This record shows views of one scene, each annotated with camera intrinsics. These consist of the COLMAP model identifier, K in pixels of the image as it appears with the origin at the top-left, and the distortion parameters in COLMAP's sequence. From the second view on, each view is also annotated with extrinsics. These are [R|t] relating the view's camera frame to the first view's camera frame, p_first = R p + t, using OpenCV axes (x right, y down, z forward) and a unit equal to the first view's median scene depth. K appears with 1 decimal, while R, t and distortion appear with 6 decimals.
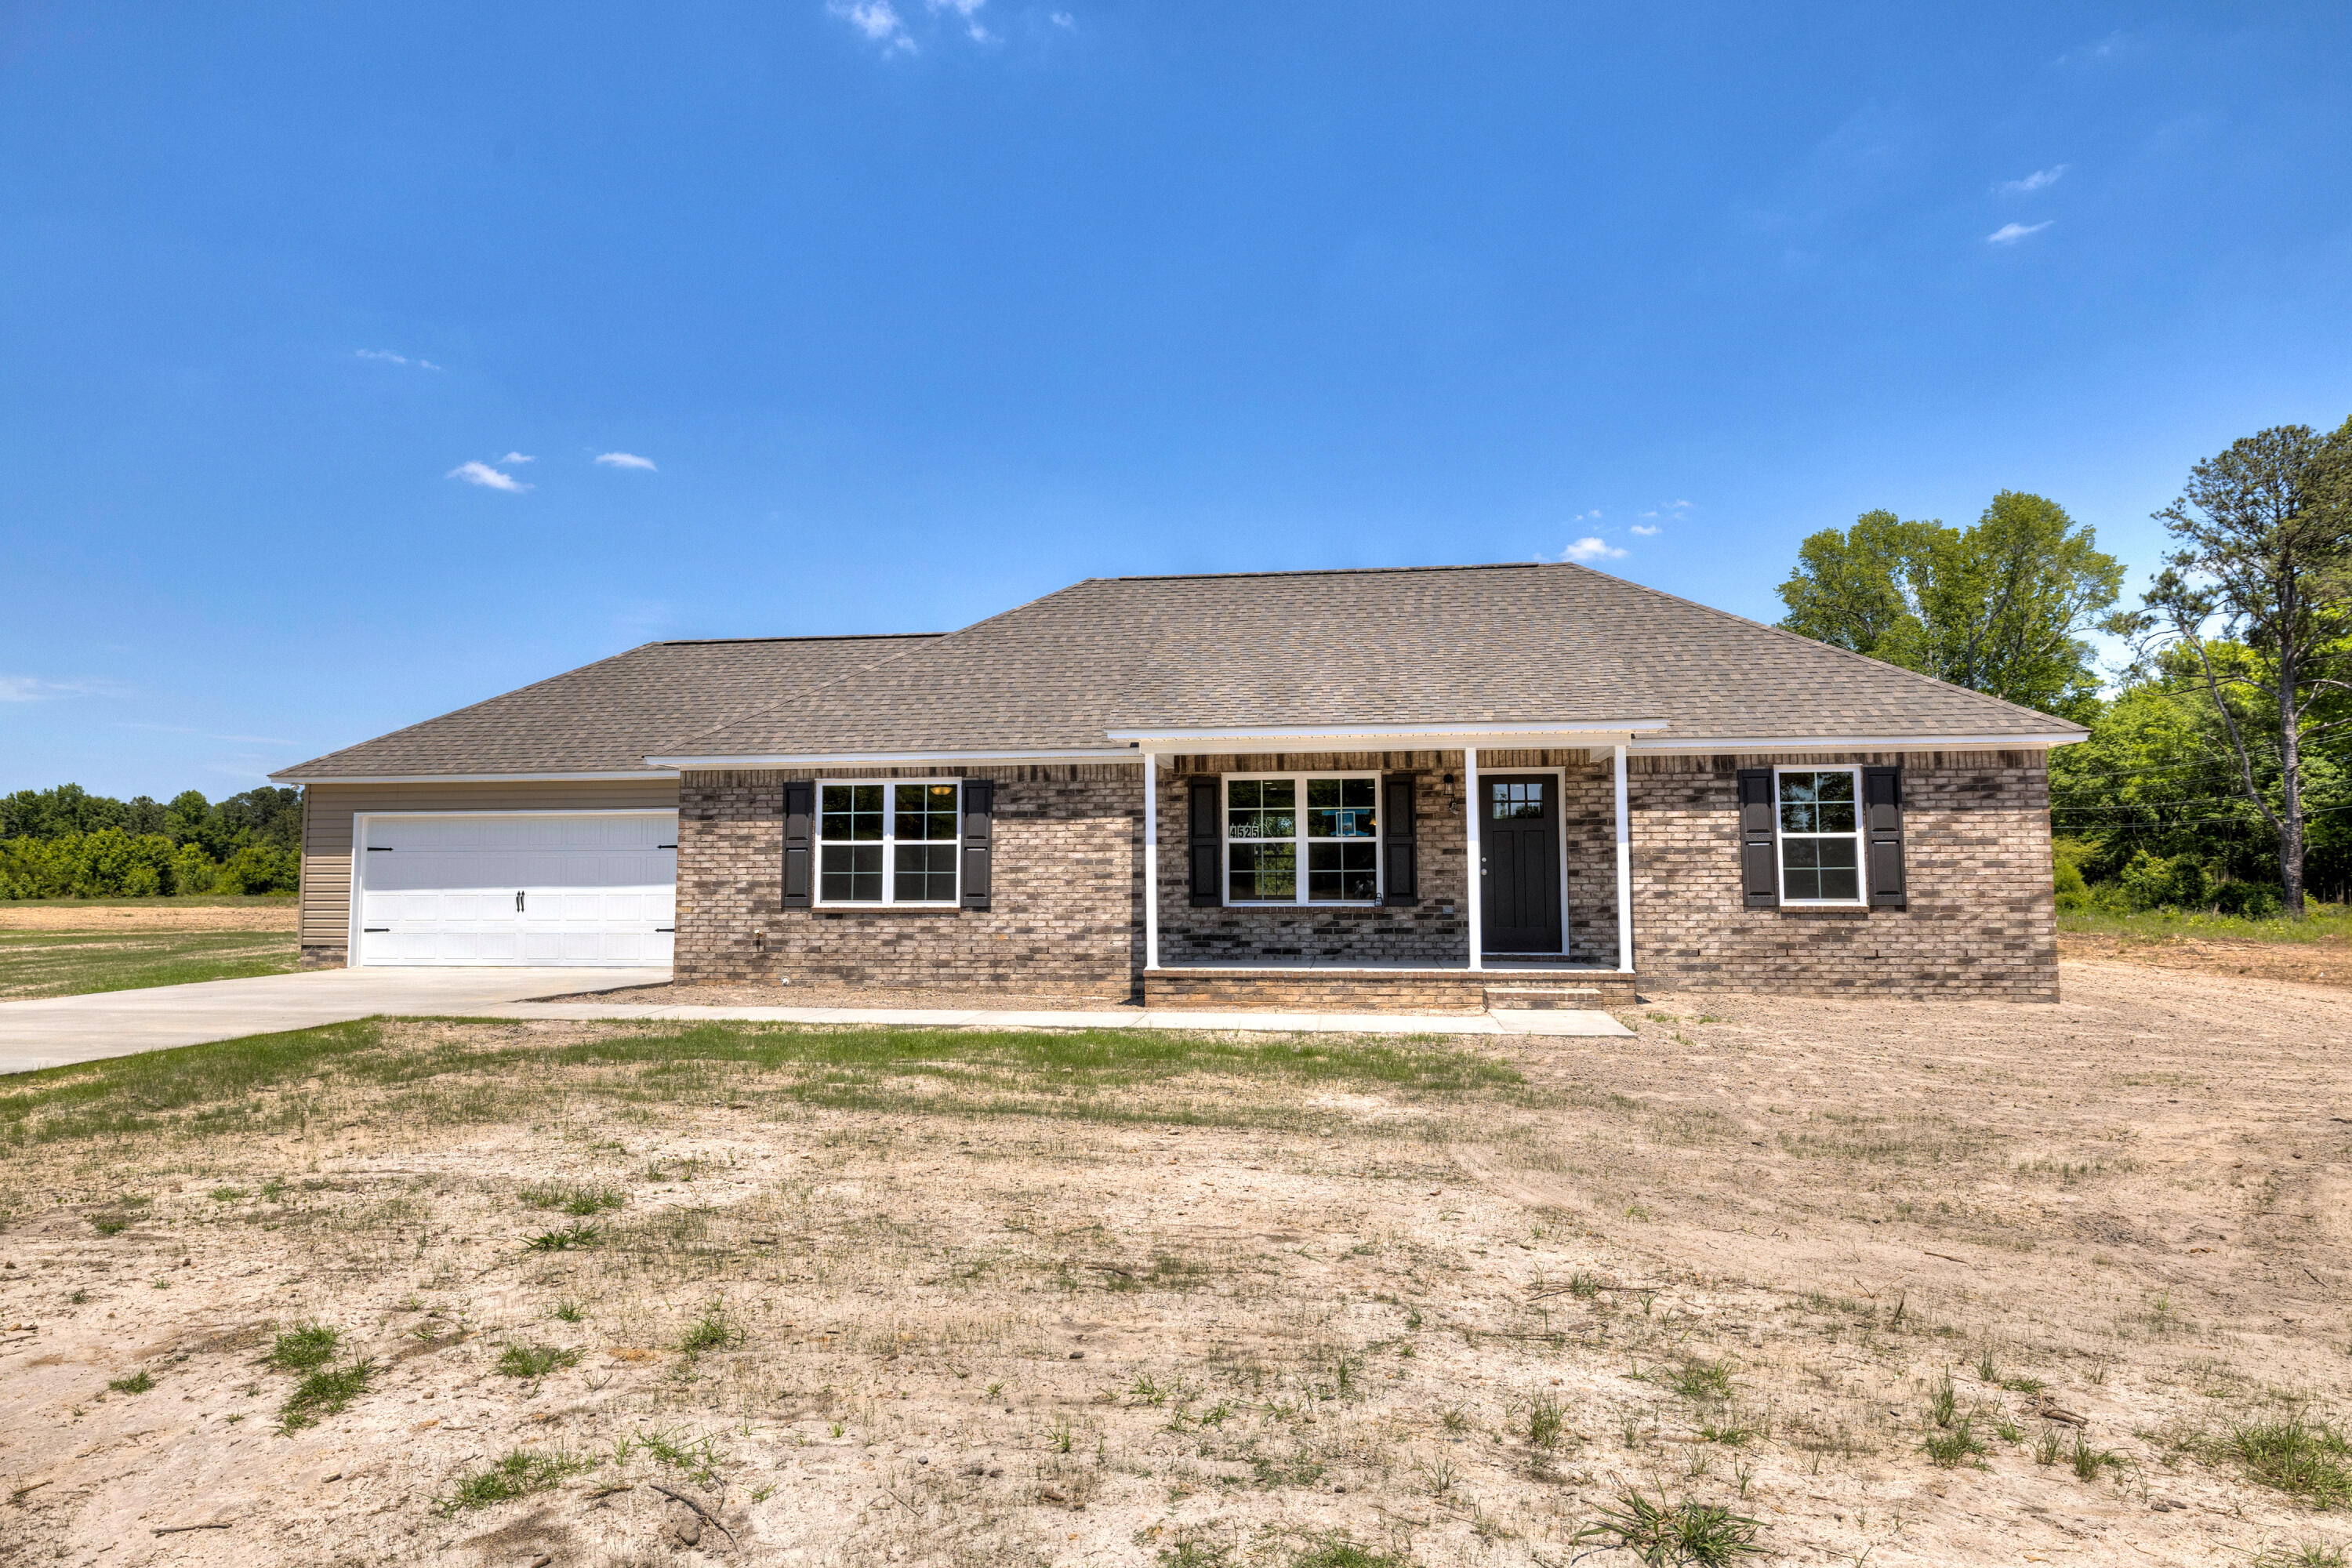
lens RADIAL K [[1348.6, 0, 1180.8], [0, 1348.6, 713.4], [0, 0, 1]] dist [0.000246, -0.001565]
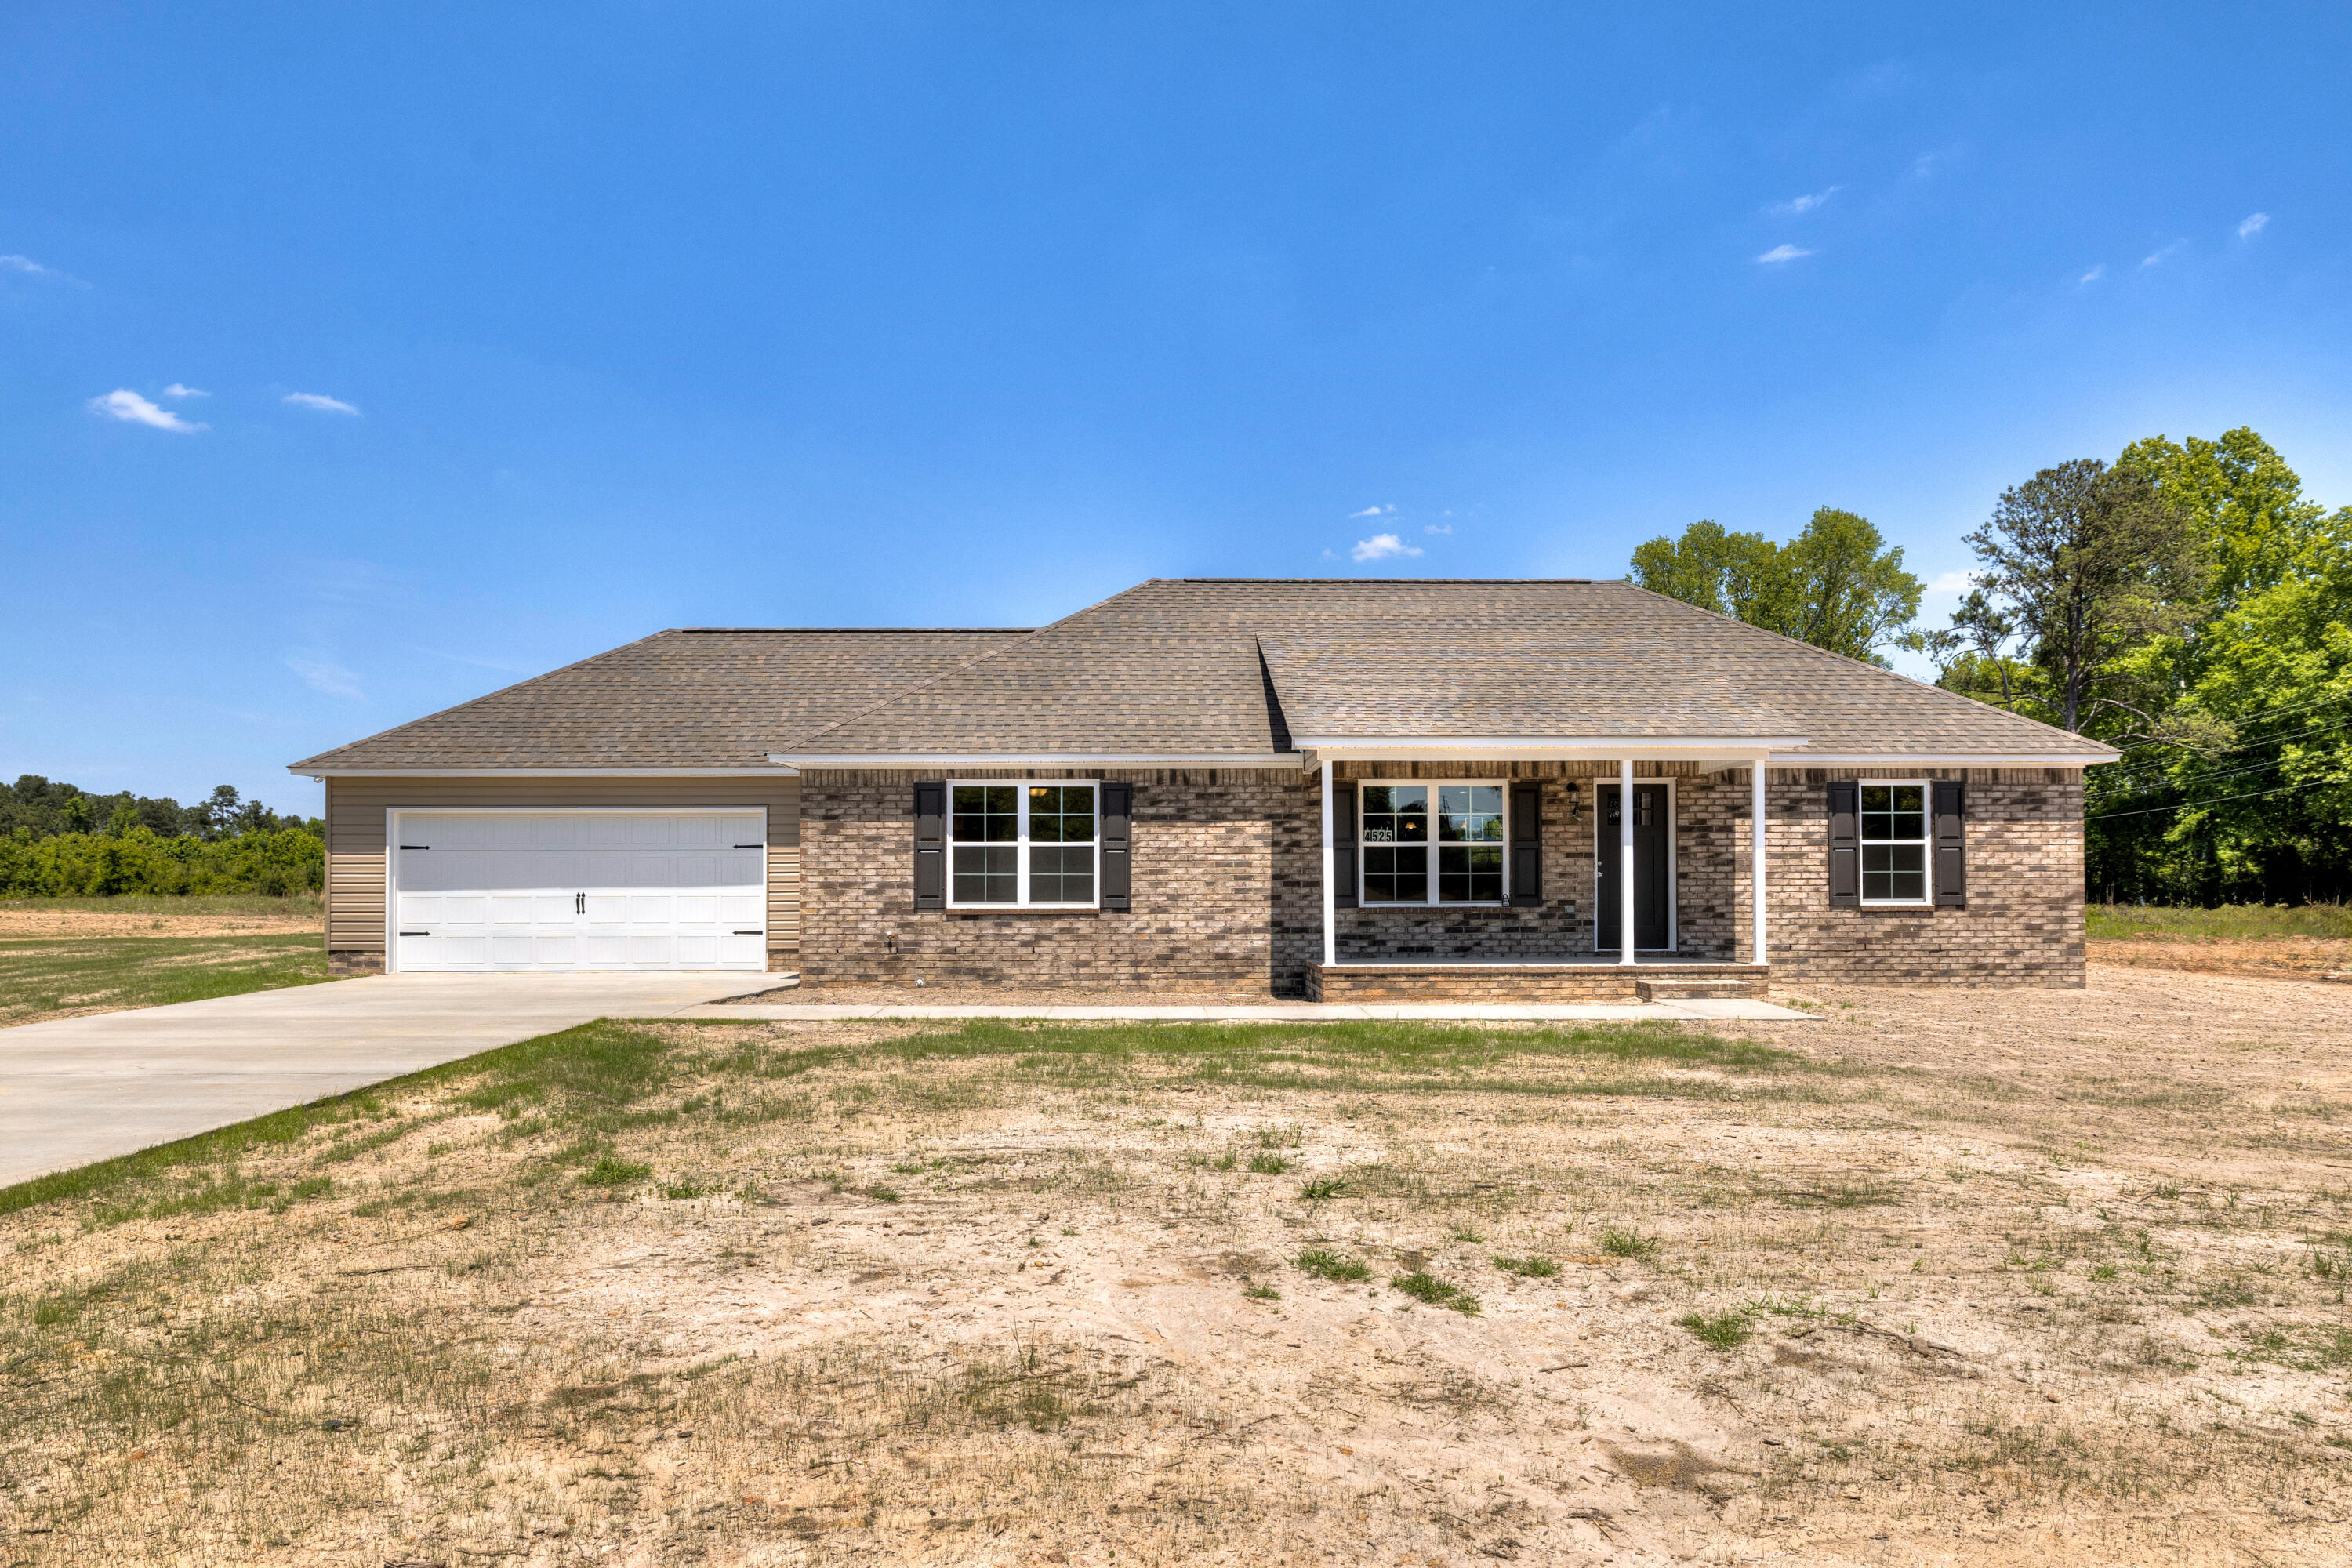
lens RADIAL K [[1425.7, 0, 1172.8], [0, 1425.7, 788.9], [0, 0, 1]] dist [-0.013201, 0.005565]
pose [[0.988292, 0.011378, 0.152152, -0.272467], [-0.020048, 0.998254, 0.055566, -0.005956], [-0.151254, -0.057965, 0.986794, -0.057241]]
